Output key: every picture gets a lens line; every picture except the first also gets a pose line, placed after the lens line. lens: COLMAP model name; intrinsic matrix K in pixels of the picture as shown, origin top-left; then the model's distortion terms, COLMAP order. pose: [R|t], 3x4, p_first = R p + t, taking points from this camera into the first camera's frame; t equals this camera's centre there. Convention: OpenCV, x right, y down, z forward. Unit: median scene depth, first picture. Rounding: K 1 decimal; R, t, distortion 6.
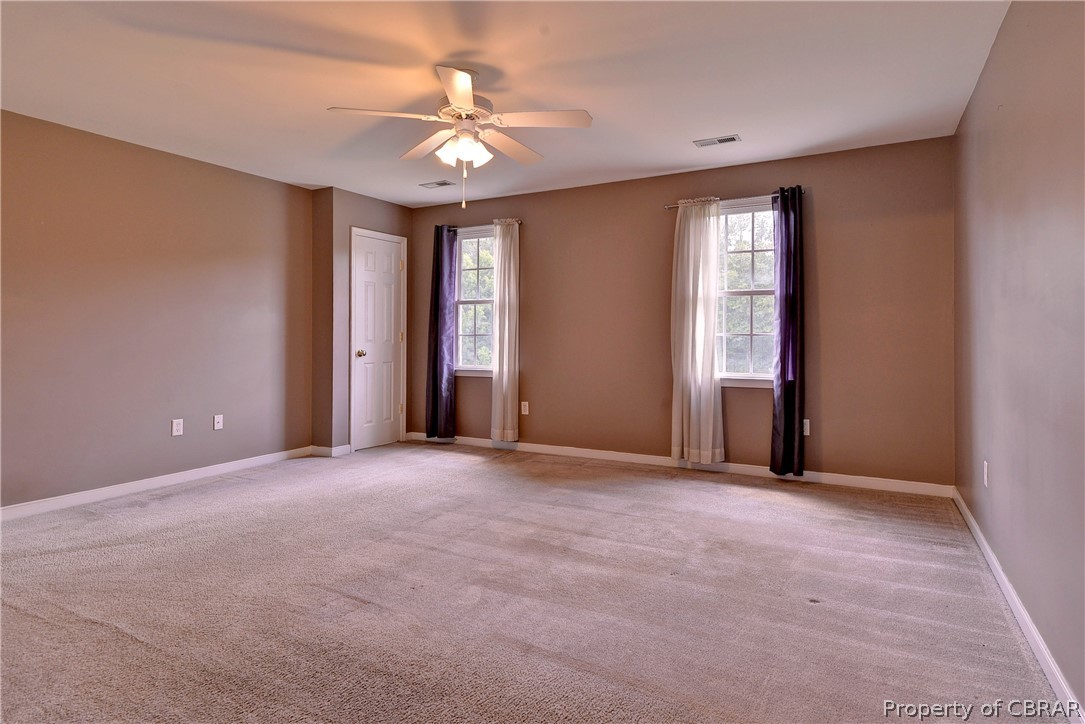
lens RADIAL K [[591.5, 0, 543.4], [0, 591.5, 335.2], [0, 0, 1]] dist [-0.000201, -0.000262]
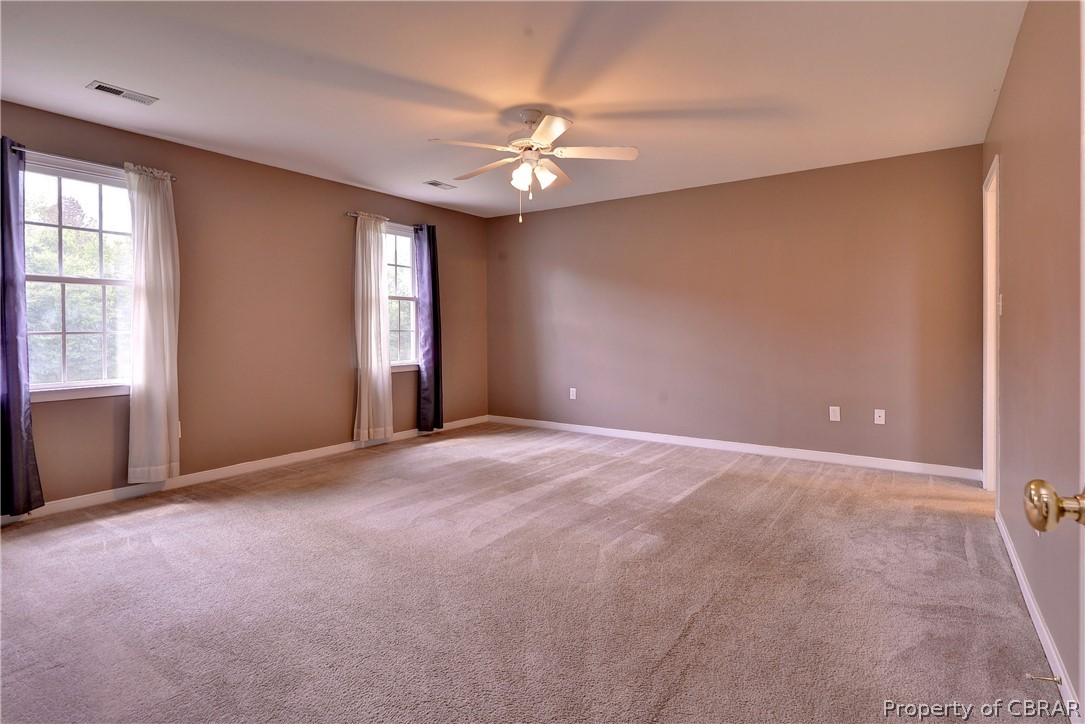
lens RADIAL K [[550.1, 0, 544.1], [0, 550.1, 336.2], [0, 0, 1]] dist [-0.000168, -0.000252]
pose [[0.106048, -0.013299, 0.994272, -0.807038], [0.005692, 0.999902, 0.012767, -0.002308], [-0.994345, 0.004305, 0.106114, 0.559159]]
